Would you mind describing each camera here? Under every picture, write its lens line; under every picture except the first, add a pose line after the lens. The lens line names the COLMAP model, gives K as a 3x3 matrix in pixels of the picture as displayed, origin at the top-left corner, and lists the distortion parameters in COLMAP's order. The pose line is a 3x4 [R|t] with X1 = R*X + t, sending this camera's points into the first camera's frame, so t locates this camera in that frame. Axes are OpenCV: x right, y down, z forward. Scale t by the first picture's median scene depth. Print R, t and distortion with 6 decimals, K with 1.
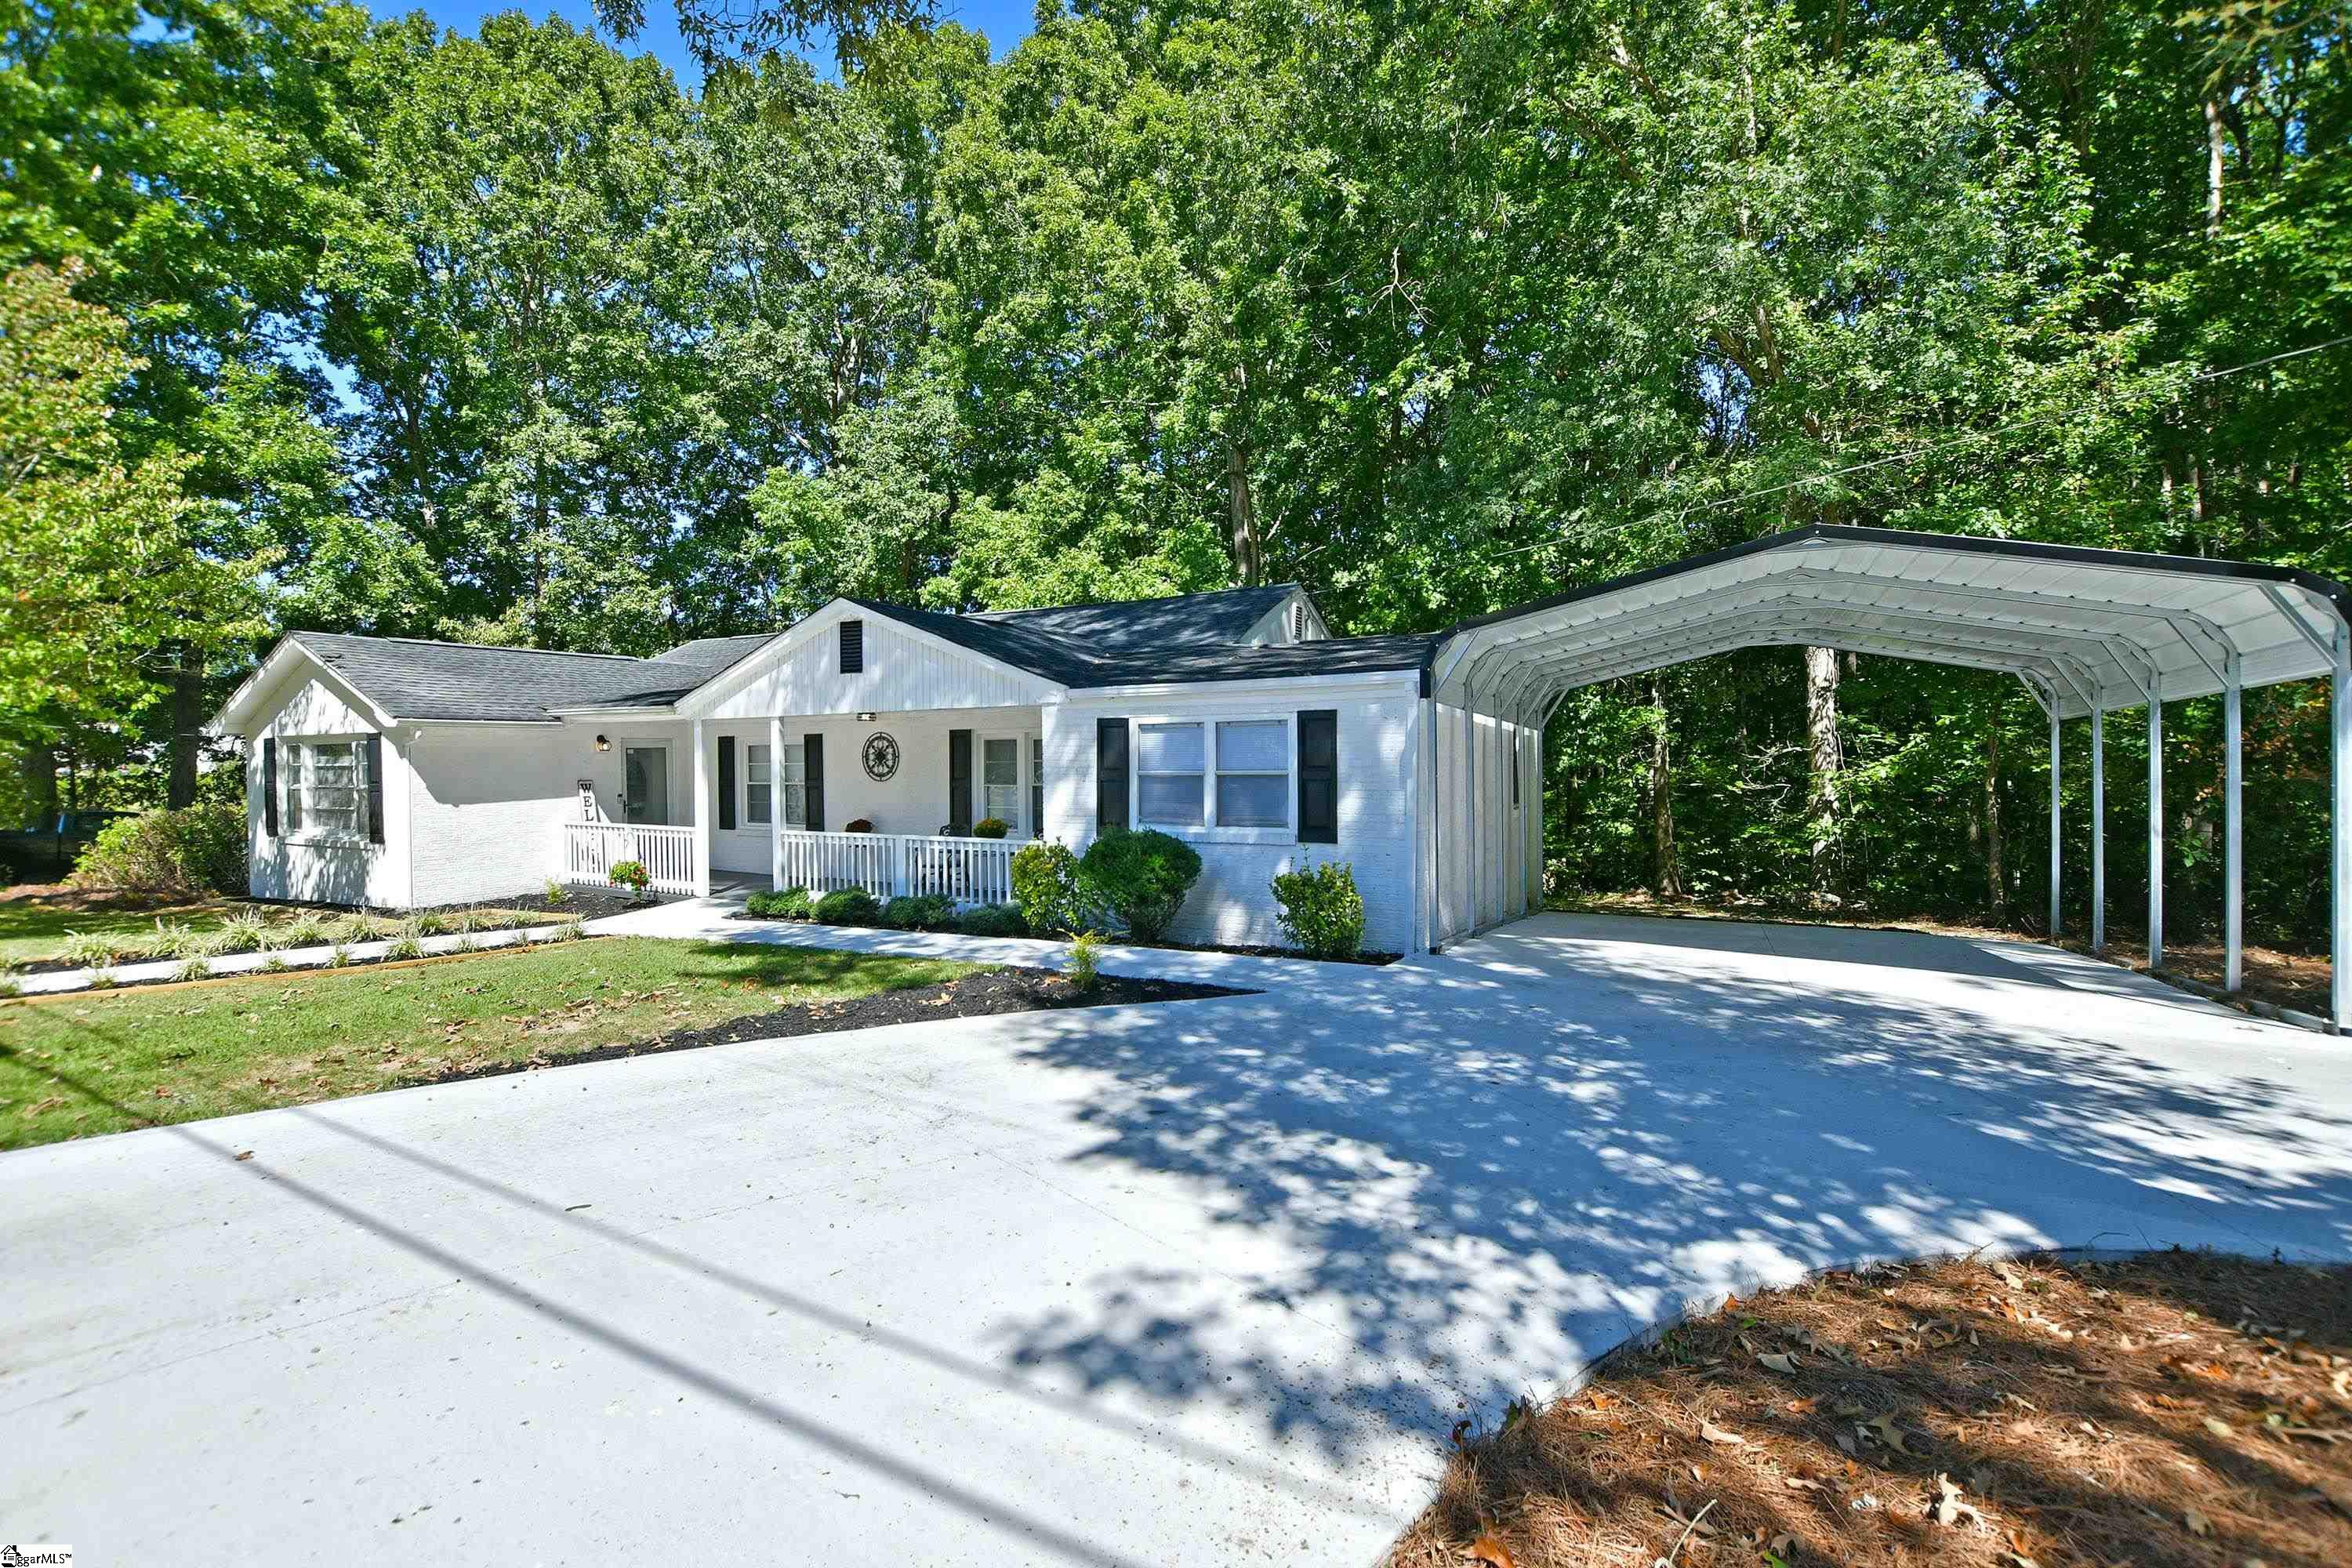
lens RADIAL K [[1043.1, 0, 1198.9], [0, 1043.1, 771.3], [0, 0, 1]] dist [-0.035377, 0.006228]
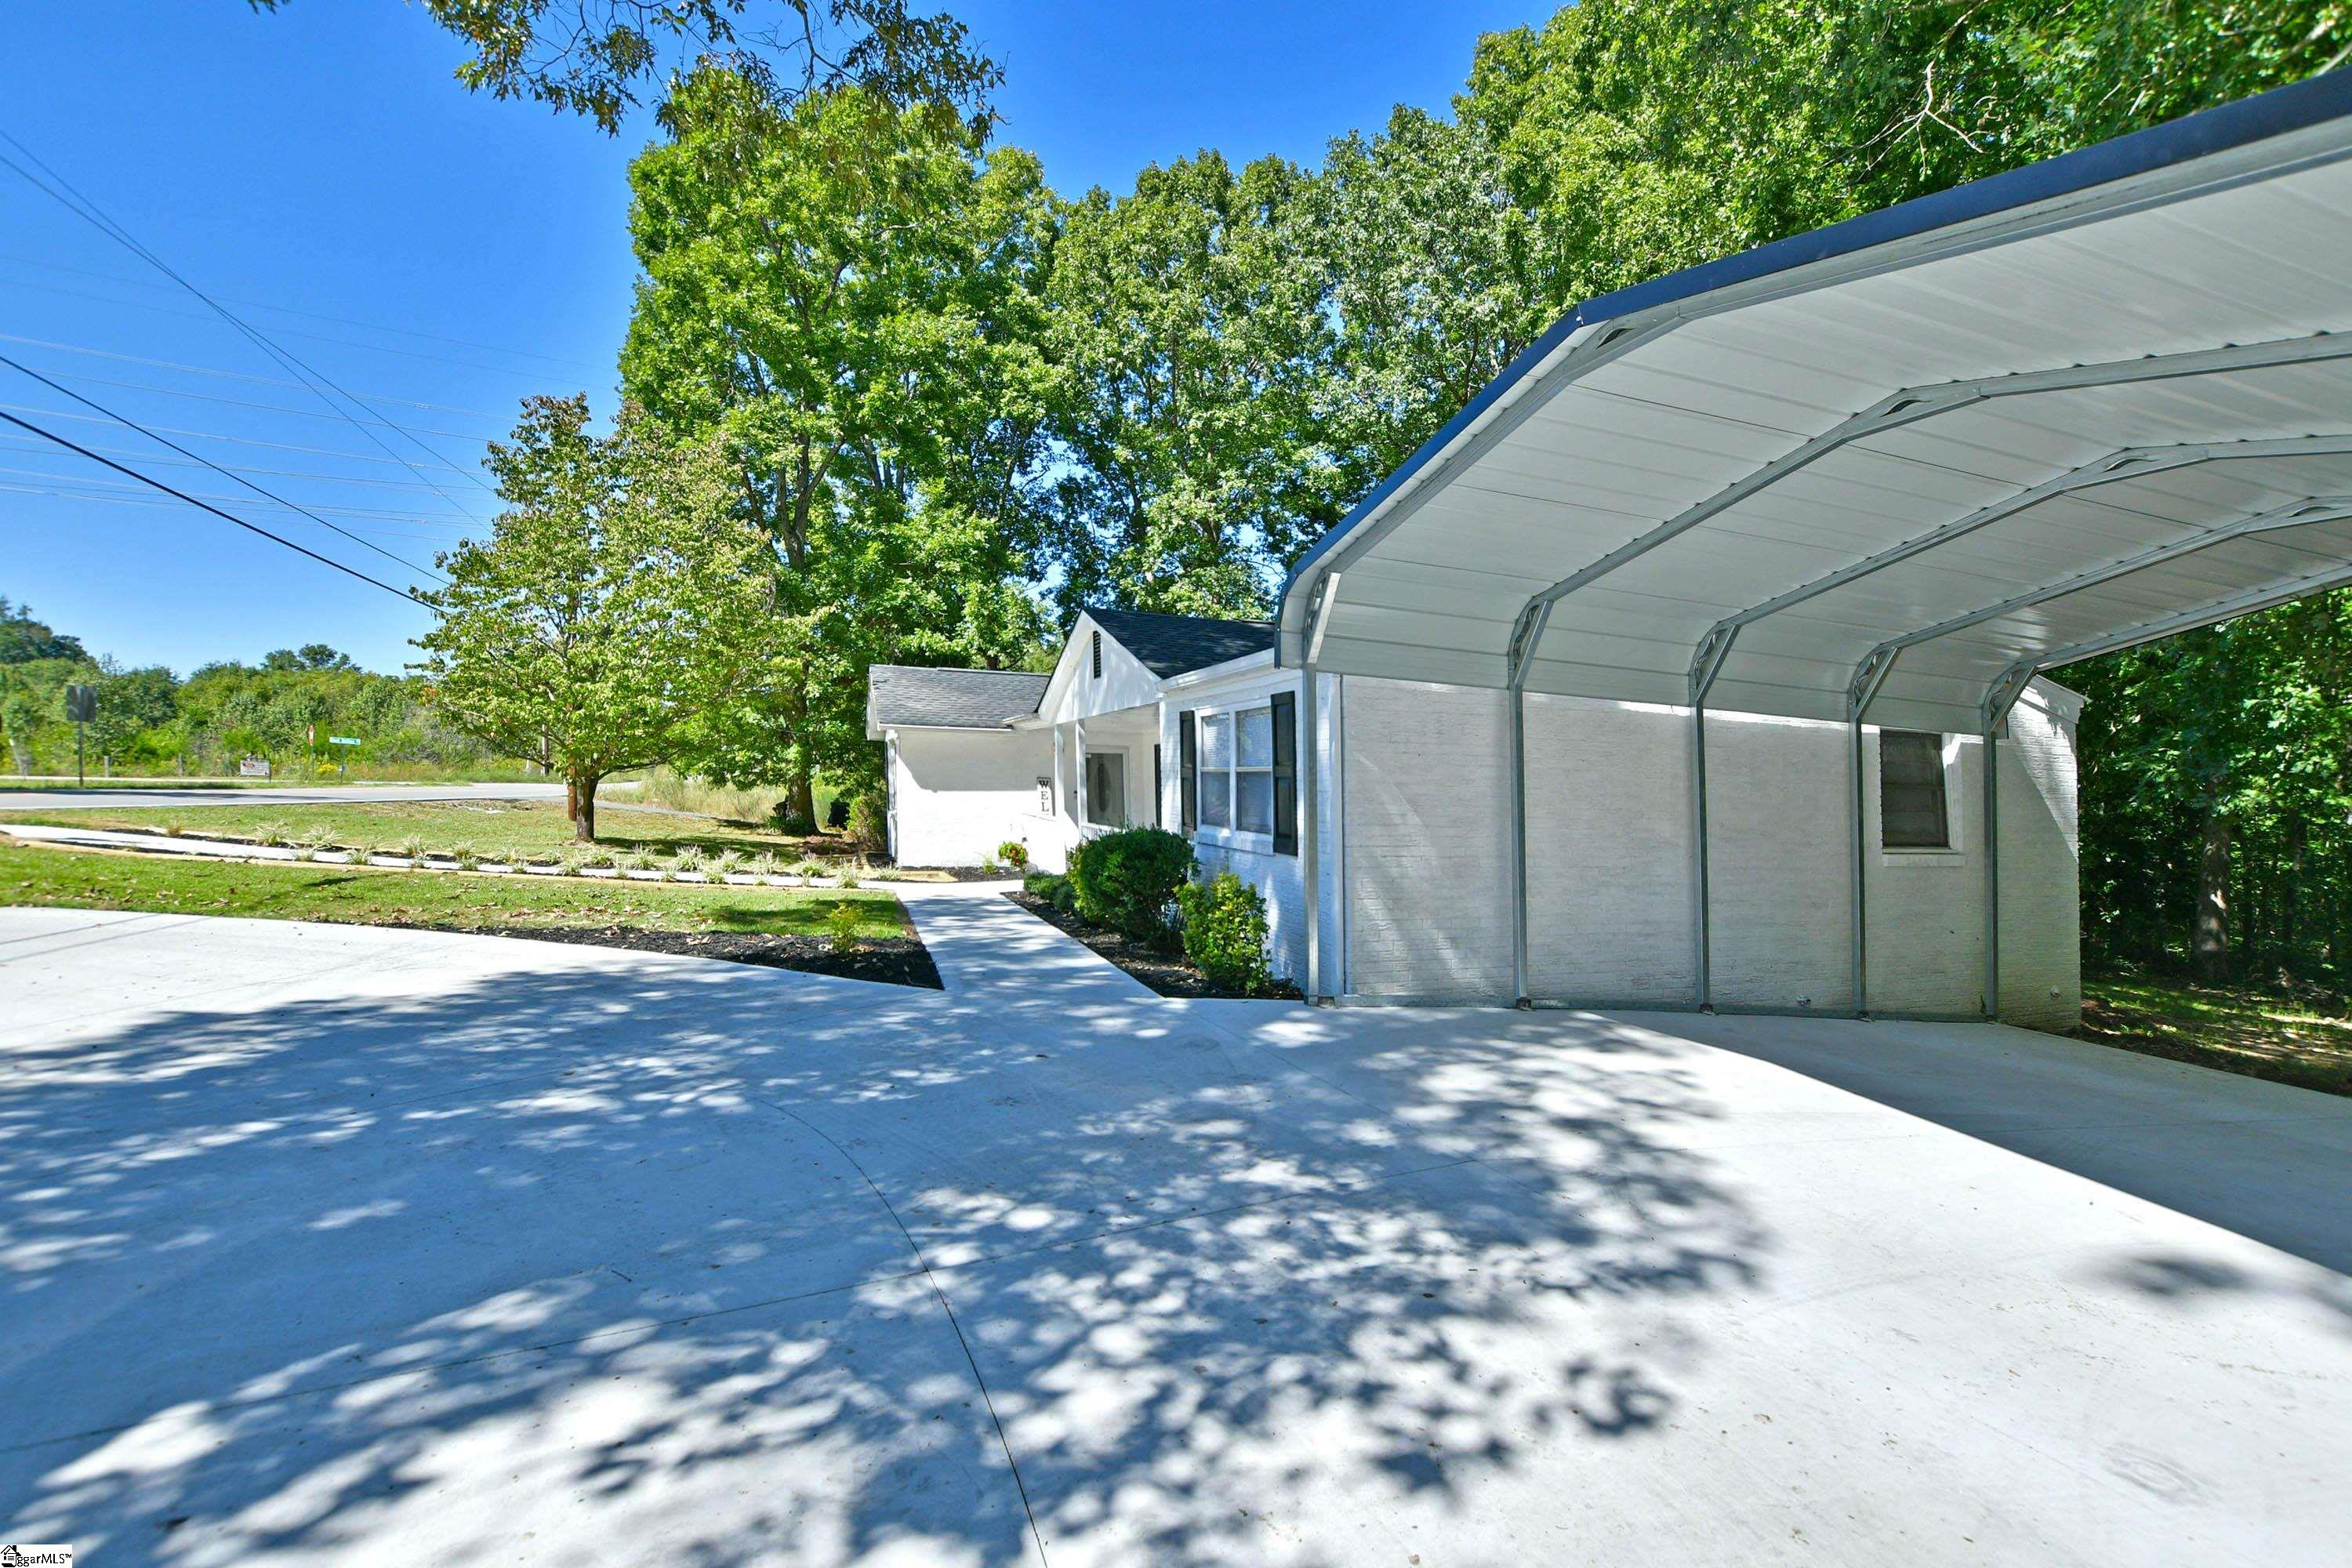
lens RADIAL K [[1043.1, 0, 1198.9], [0, 1043.1, 771.3], [0, 0, 1]] dist [-0.035377, 0.006228]
pose [[0.742687, 0.021659, -0.669288, 1.159726], [-0.041750, 0.999030, -0.013998, 0.034602], [0.668336, 0.038339, 0.742871, 0.654117]]
